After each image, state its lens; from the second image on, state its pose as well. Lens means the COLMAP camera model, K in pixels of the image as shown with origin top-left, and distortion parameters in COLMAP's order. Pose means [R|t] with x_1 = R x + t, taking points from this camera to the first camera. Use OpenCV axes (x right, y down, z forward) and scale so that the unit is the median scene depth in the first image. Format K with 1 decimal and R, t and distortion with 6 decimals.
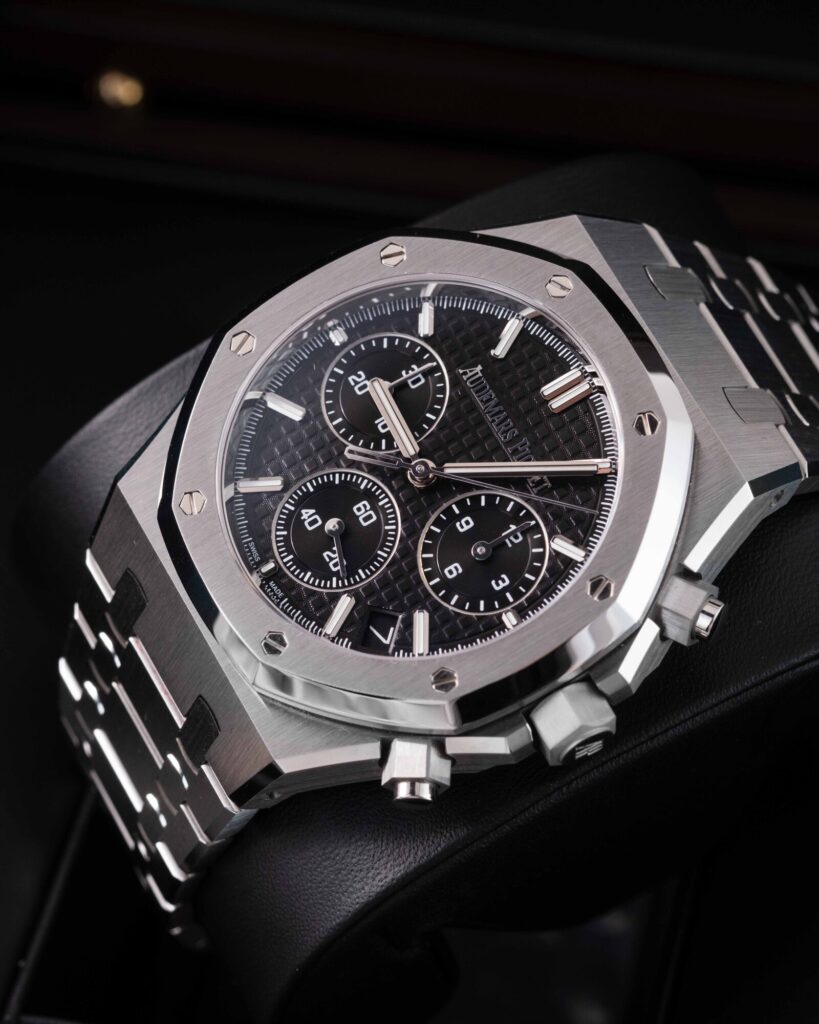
lens RADIAL K [[5007.0, 0, 410.5], [0, 5007.0, 512.0], [0, 0, 1]] dist [0.447362, 0.000000]
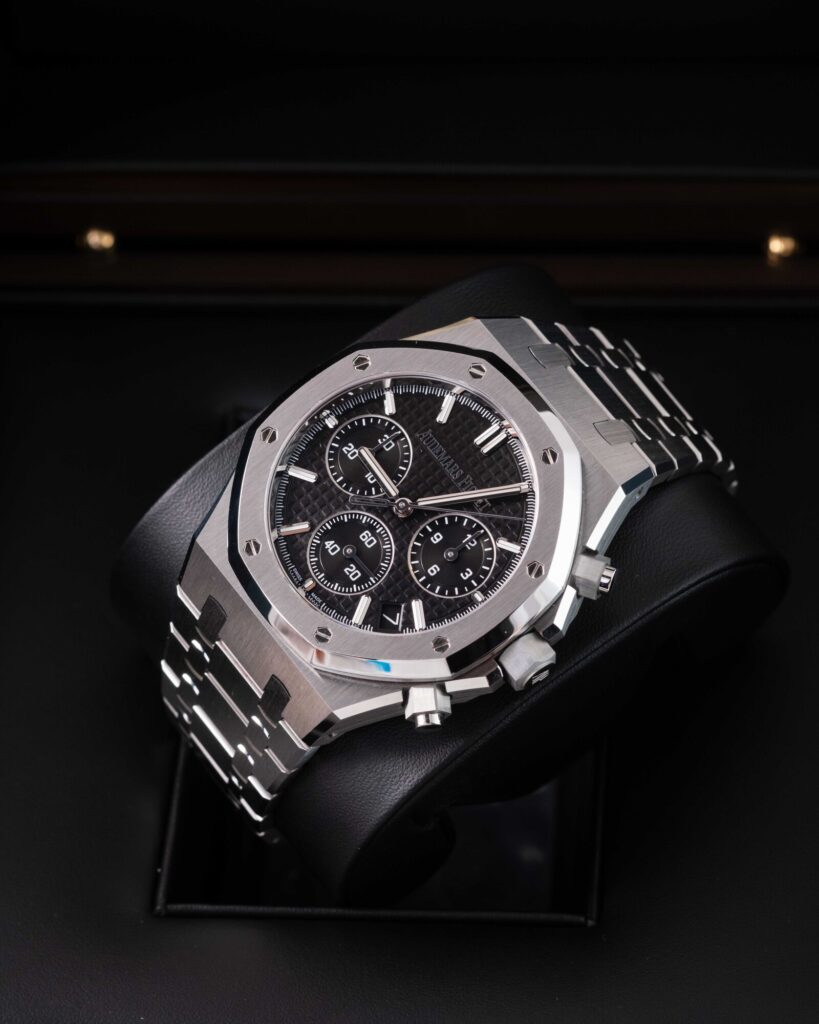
lens RADIAL K [[5007.0, 0, 410.8], [0, 5007.0, 511.8], [0, 0, 1]] dist [0.447362, 0.000000]
pose [[0.989027, -0.130310, 0.069607, -0.098656], [0.128392, 0.991227, 0.031374, -0.052613], [-0.073085, -0.022092, 0.997081, -0.481468]]
